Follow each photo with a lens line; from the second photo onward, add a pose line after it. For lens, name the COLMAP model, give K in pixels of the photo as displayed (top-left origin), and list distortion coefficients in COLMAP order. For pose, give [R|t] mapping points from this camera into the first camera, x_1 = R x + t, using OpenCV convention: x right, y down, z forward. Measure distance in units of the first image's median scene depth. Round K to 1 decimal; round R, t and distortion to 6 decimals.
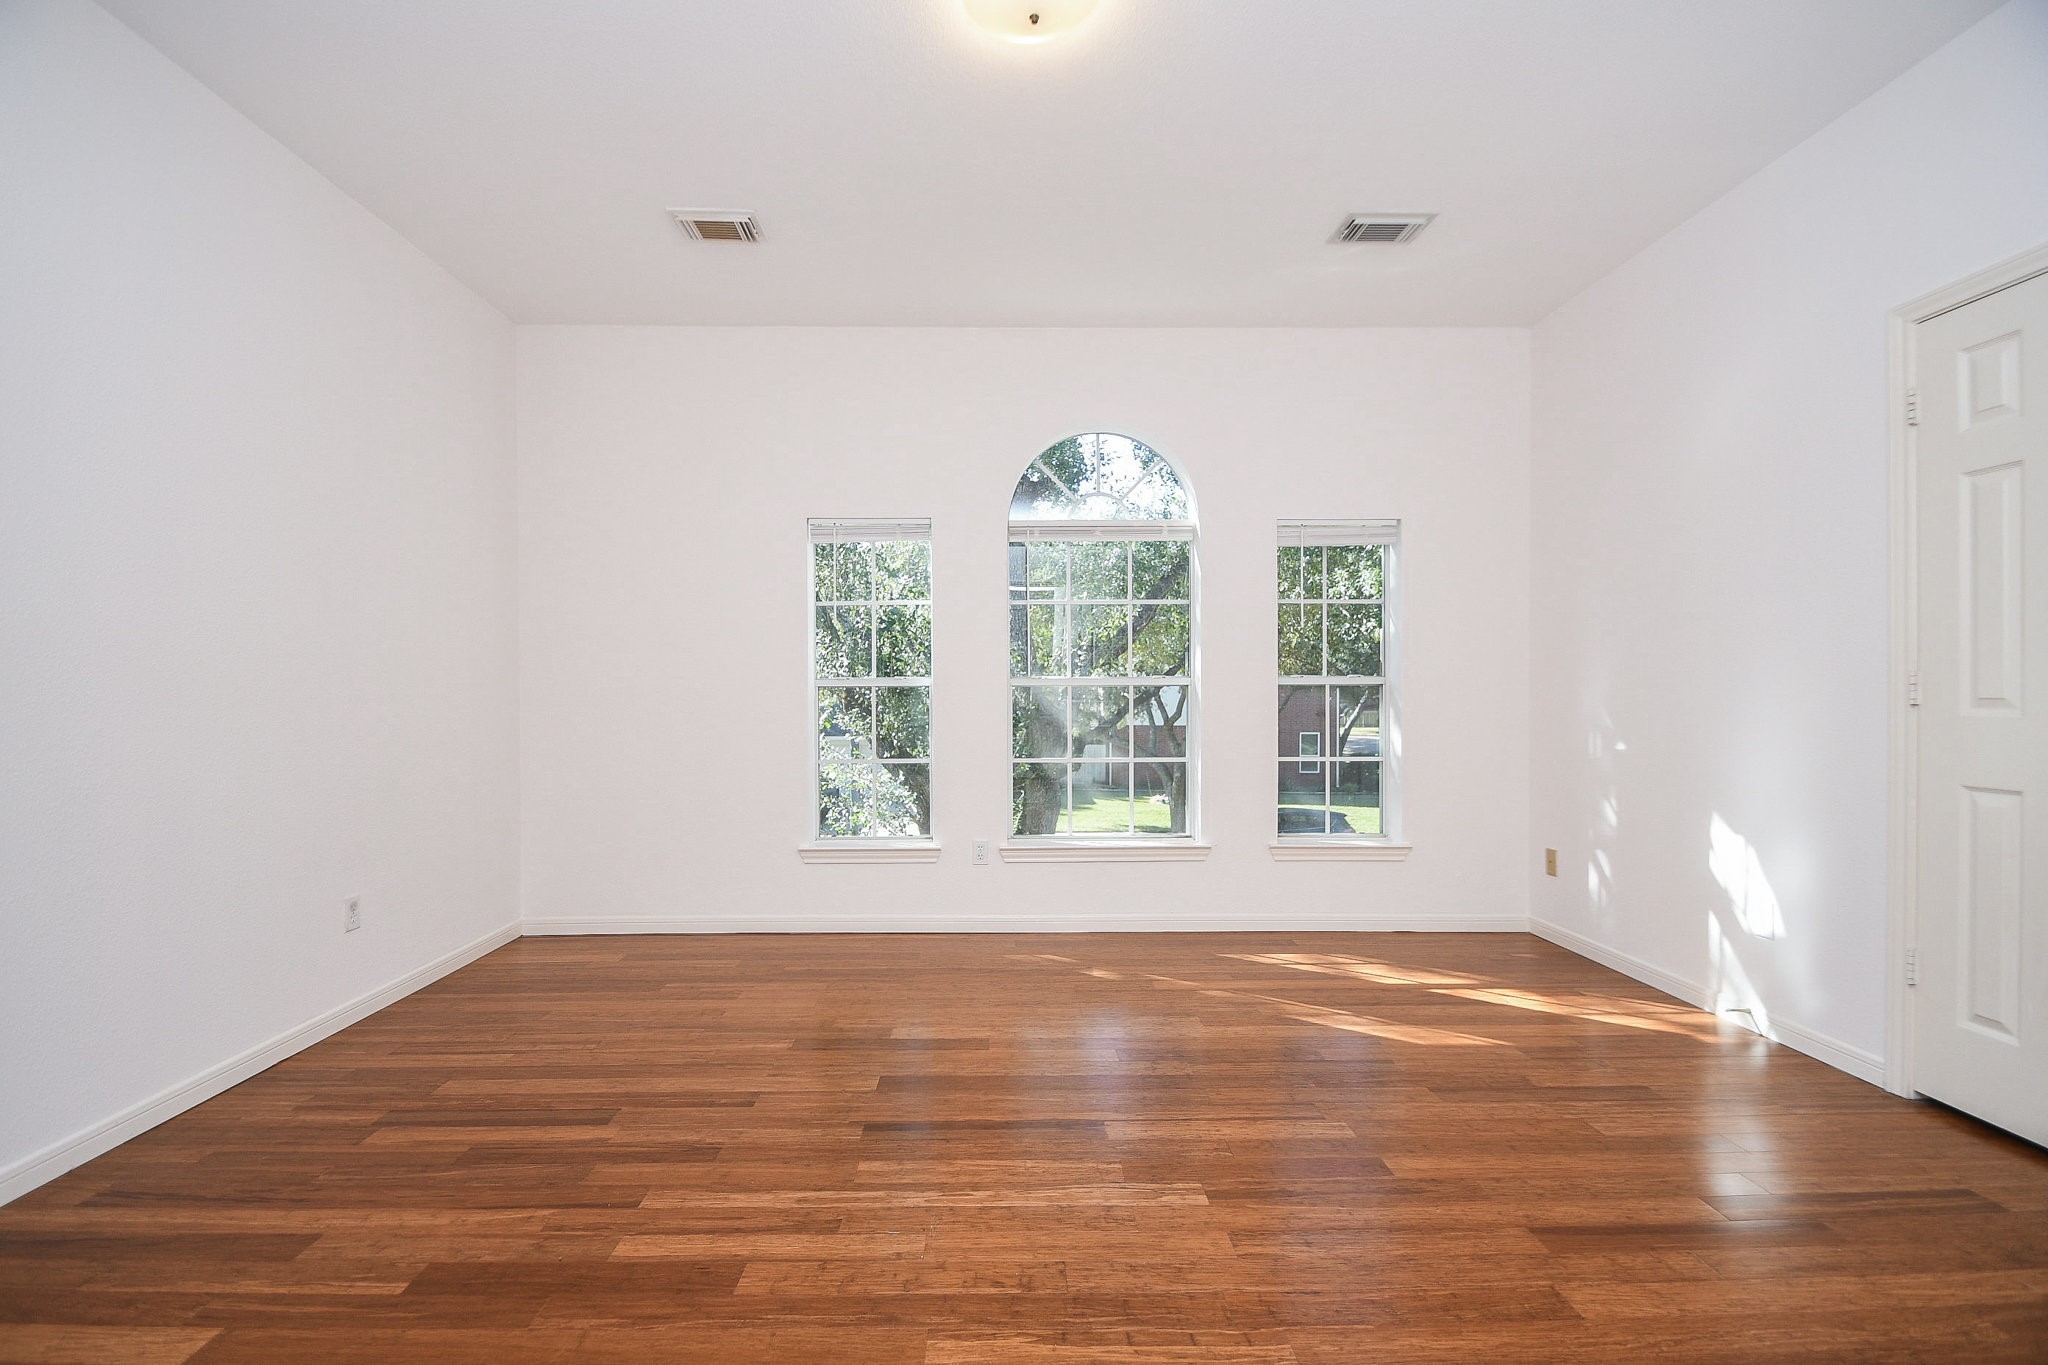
lens RADIAL K [[916.0, 0, 1017.2], [0, 916.0, 684.8], [0, 0, 1]] dist [-0.000879, -0.004355]
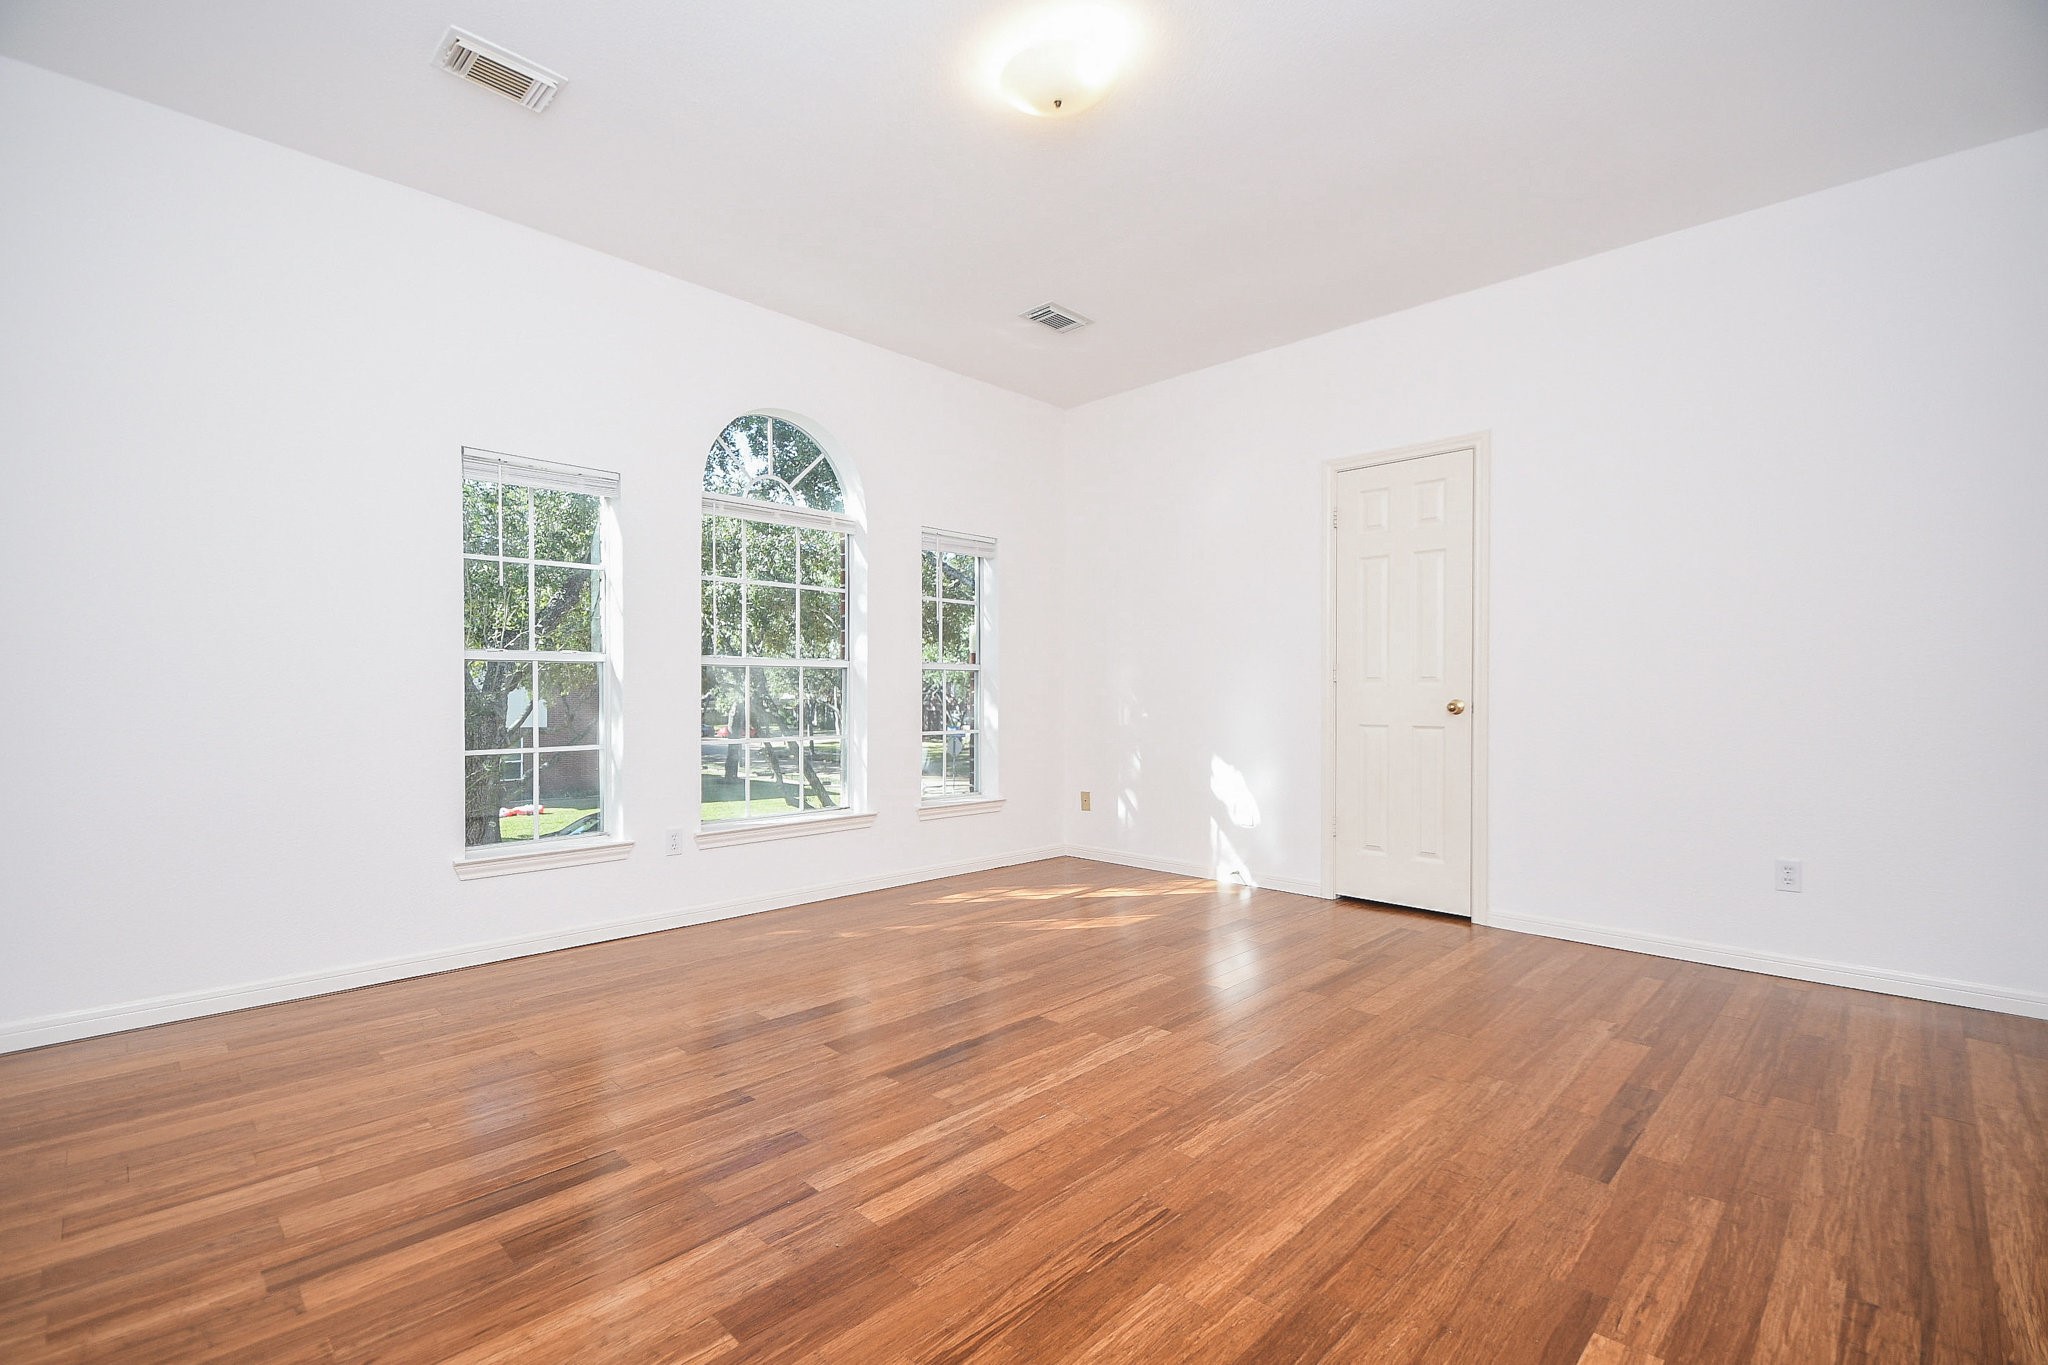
lens RADIAL K [[916.0, 0, 1022.3], [0, 916.0, 686.3], [0, 0, 1]] dist [-0.000879, -0.004355]
pose [[0.711353, 0.004382, 0.702822, -0.631656], [-0.006702, 0.999977, 0.000548, 0.028980], [-0.702803, -0.005100, 0.711366, 0.118306]]
